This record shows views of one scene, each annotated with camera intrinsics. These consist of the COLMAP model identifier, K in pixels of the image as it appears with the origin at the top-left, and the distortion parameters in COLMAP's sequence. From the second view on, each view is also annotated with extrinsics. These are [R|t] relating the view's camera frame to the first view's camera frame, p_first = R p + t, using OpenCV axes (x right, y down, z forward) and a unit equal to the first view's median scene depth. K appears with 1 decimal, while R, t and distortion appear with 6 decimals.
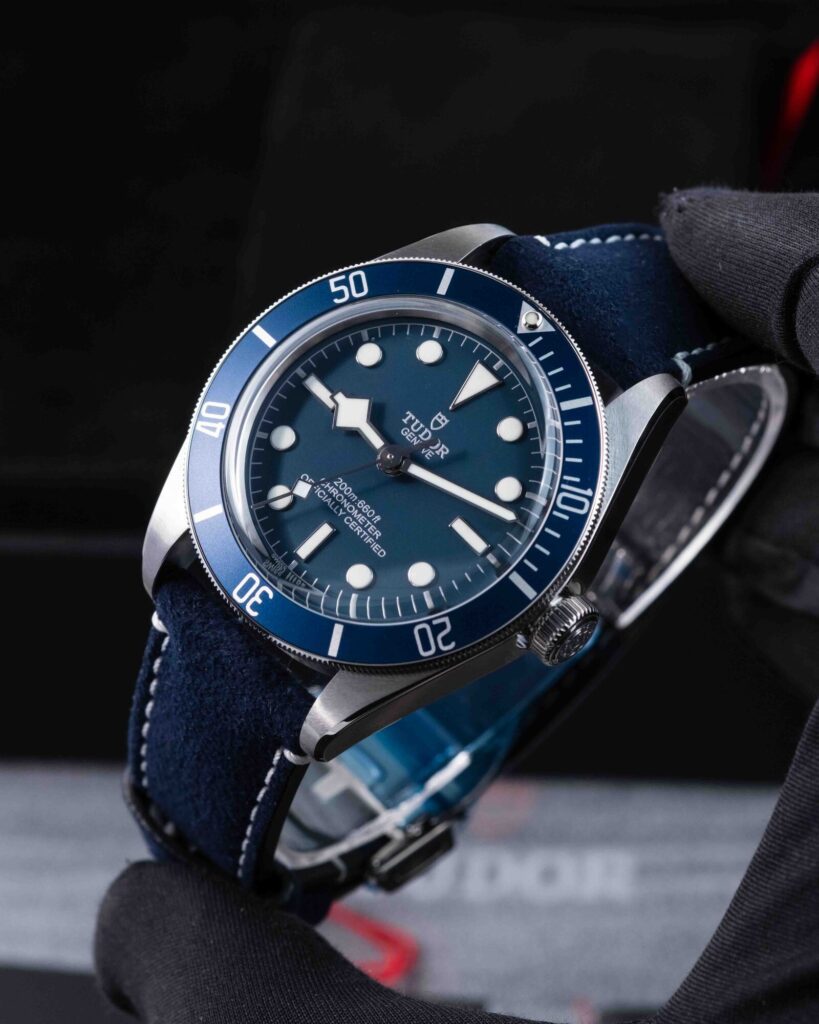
lens RADIAL K [[4611.4, 0, 409.5], [0, 4611.4, 512.0], [0, 0, 1]] dist [-0.048990, -0.500831]
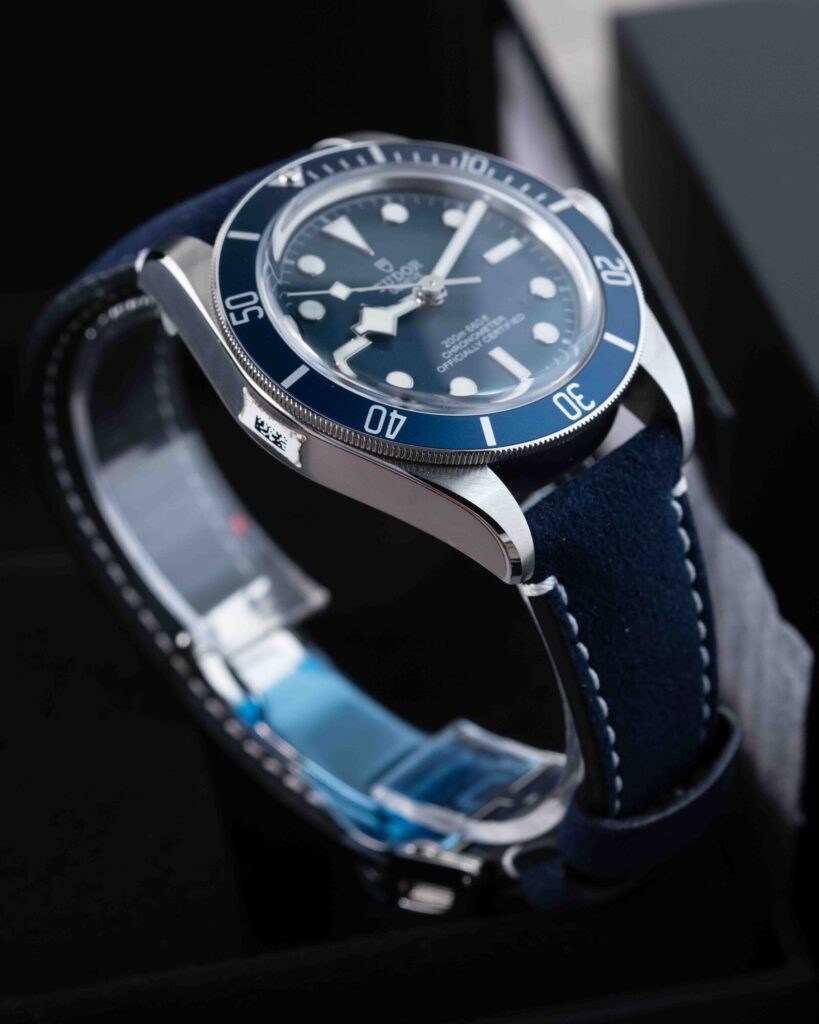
lens RADIAL K [[4611.4, 0, 409.5], [0, 4611.4, 512.0], [0, 0, 1]] dist [-0.048990, -0.500831]
pose [[-0.090249, -0.591280, 0.801401, -0.826089], [0.886254, 0.319403, 0.335462, -0.332753], [-0.454322, 0.740520, 0.495199, 0.544355]]
